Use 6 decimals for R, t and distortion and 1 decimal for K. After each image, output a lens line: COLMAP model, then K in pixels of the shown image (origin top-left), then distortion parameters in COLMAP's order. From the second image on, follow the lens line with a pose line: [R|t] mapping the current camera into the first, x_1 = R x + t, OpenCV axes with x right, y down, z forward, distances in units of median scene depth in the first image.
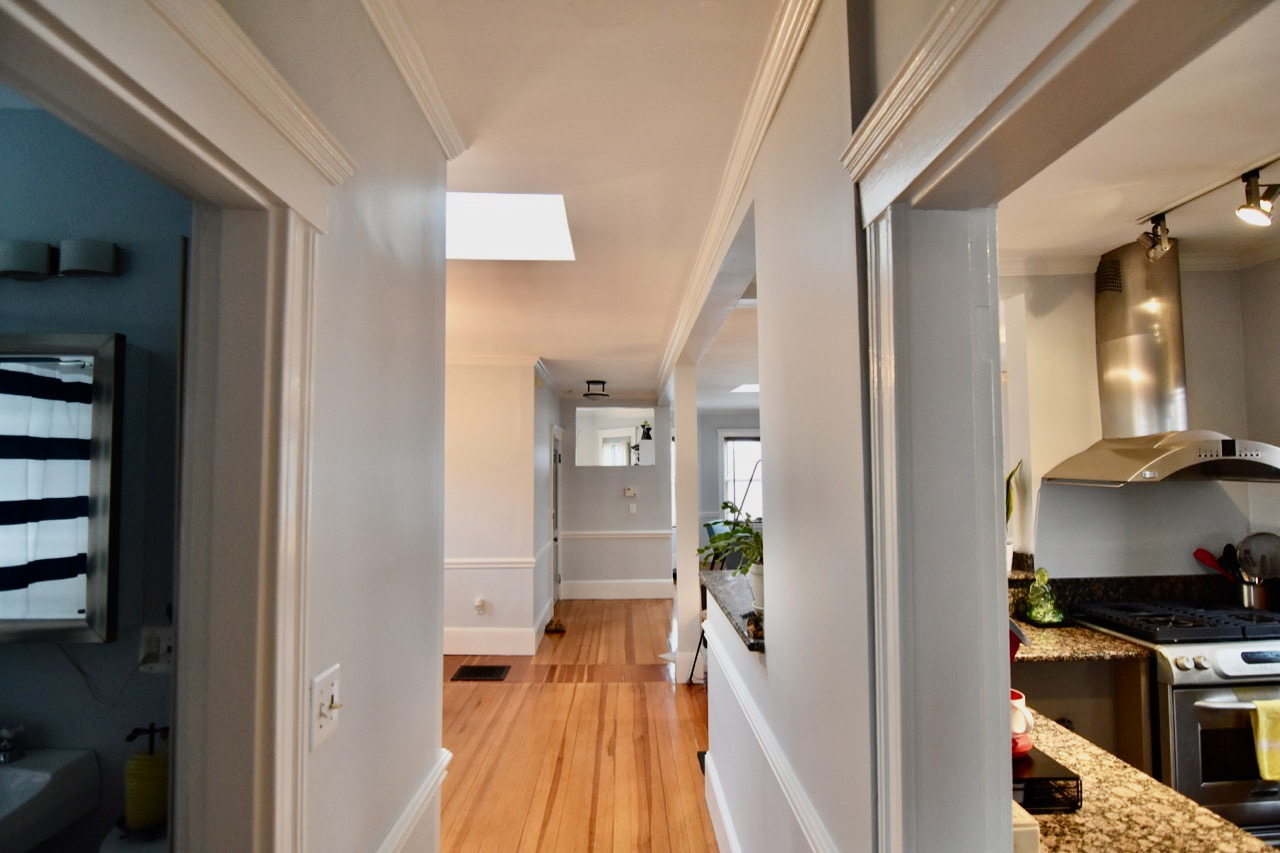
lens RADIAL K [[643.5, 0, 635.2], [0, 643.5, 438.4], [0, 0, 1]] dist [-0.005235, -0.010062]
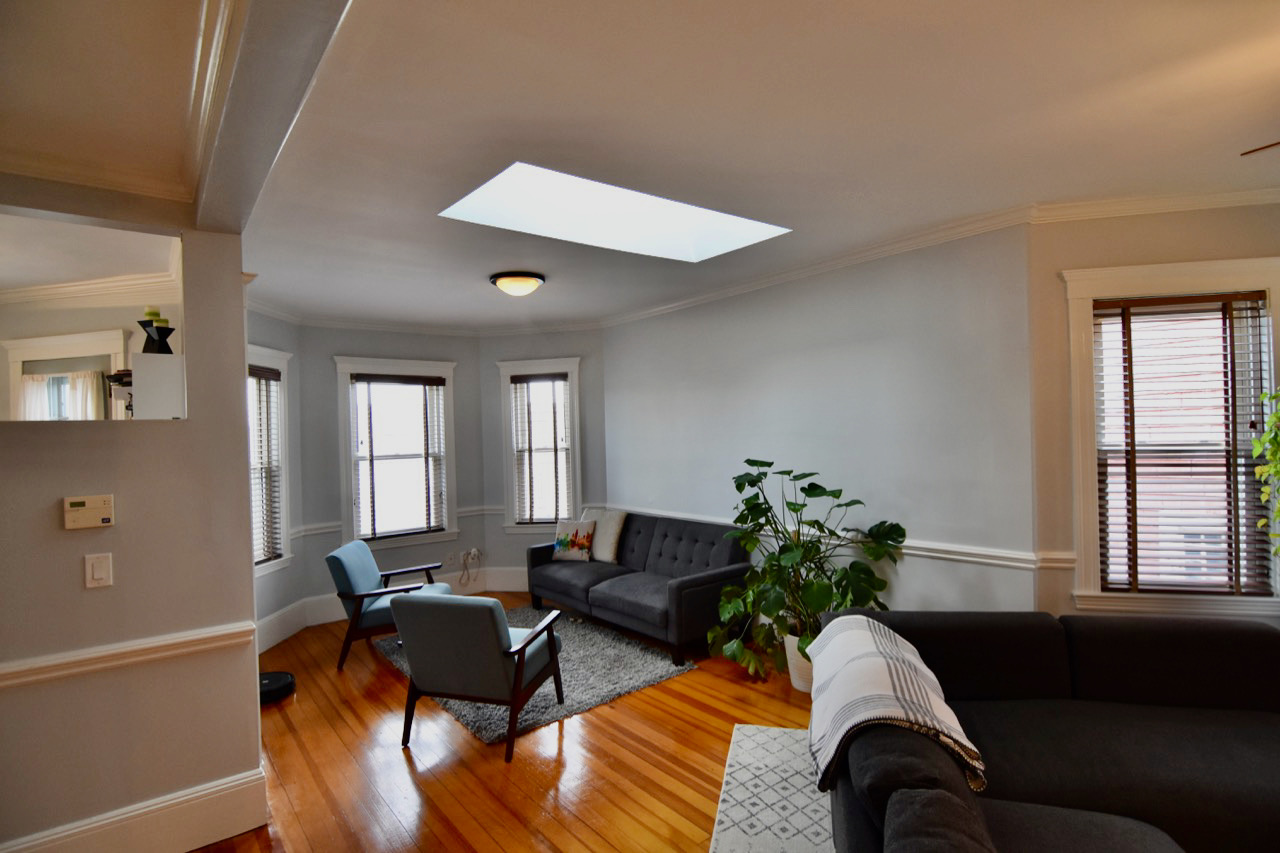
lens RADIAL K [[633.3, 0, 635.3], [0, 633.3, 437.8], [0, 0, 1]] dist [0.000486, -0.012110]
pose [[0.792809, -0.016576, 0.609245, 0.045972], [-0.008795, 0.999215, 0.038631, 0.106000], [-0.609407, -0.035986, 0.792041, 1.808580]]
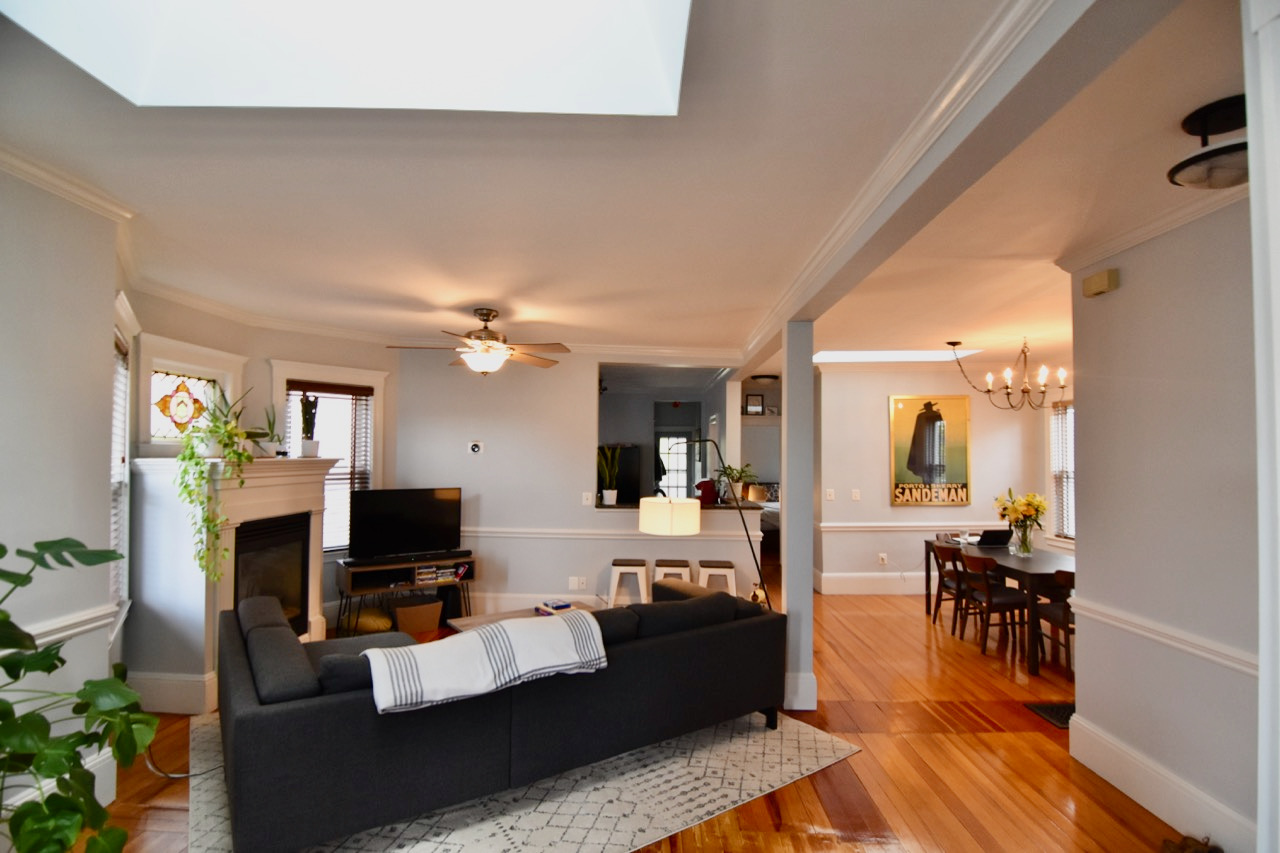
lens RADIAL K [[622.6, 0, 635.0], [0, 622.6, 438.2], [0, 0, 1]] dist [-0.014523, -0.001357]
pose [[-0.998952, 0.002943, 0.045667, 0.440972], [-0.000712, 0.996809, -0.079818, 0.169731], [-0.045756, -0.079767, -0.995763, 3.172686]]
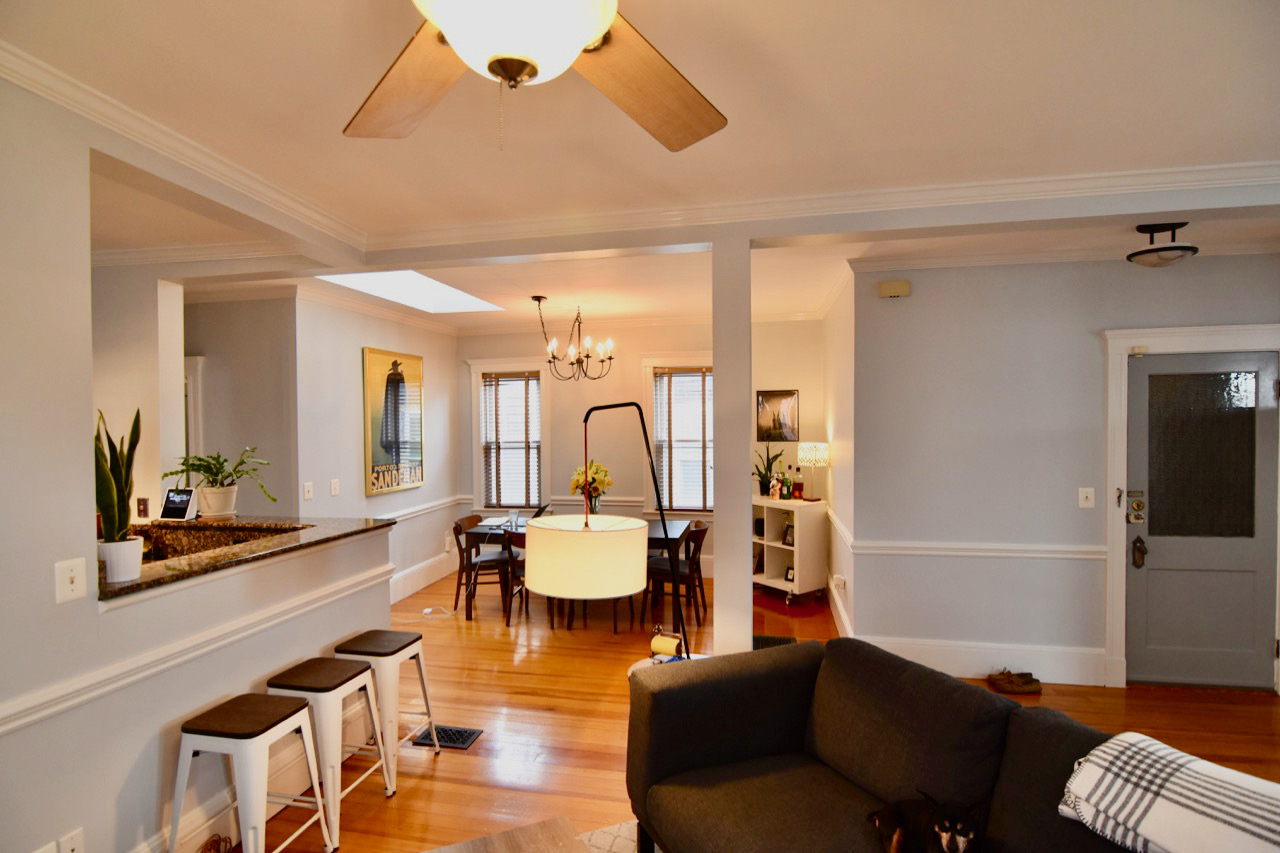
lens RADIAL K [[643.5, 0, 635.2], [0, 643.5, 438.4], [0, 0, 1]] dist [-0.005235, -0.010062]
pose [[-0.222417, 0.029598, -0.974502, 1.194183], [0.061927, 0.997950, 0.016177, 0.086234], [0.972983, -0.056750, -0.223794, 1.840177]]
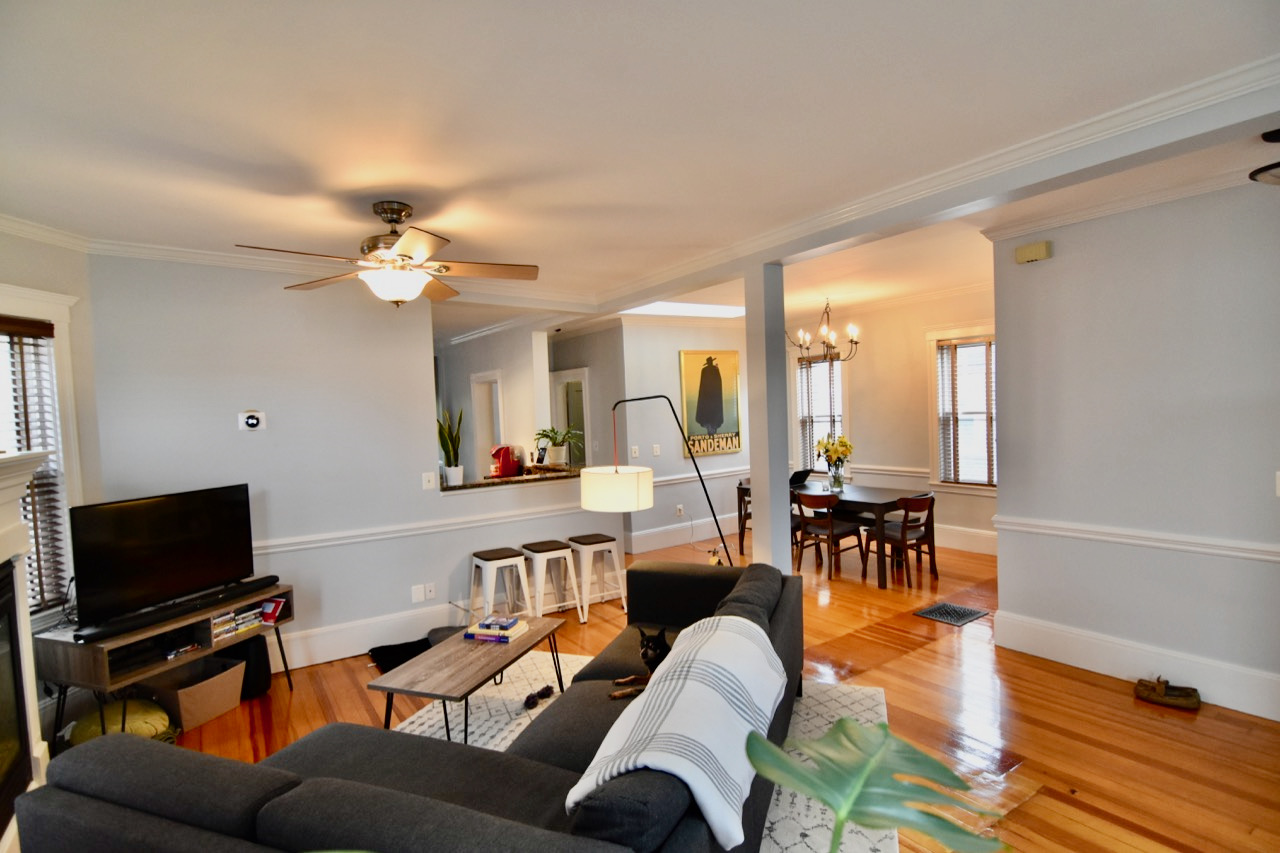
lens RADIAL K [[643.5, 0, 635.2], [0, 643.5, 438.4], [0, 0, 1]] dist [-0.005235, -0.010062]
pose [[-0.842093, 0.066823, -0.535176, 1.110619], [0.076127, 0.997087, 0.004713, 0.131585], [0.533932, -0.036772, -0.844727, 2.761820]]
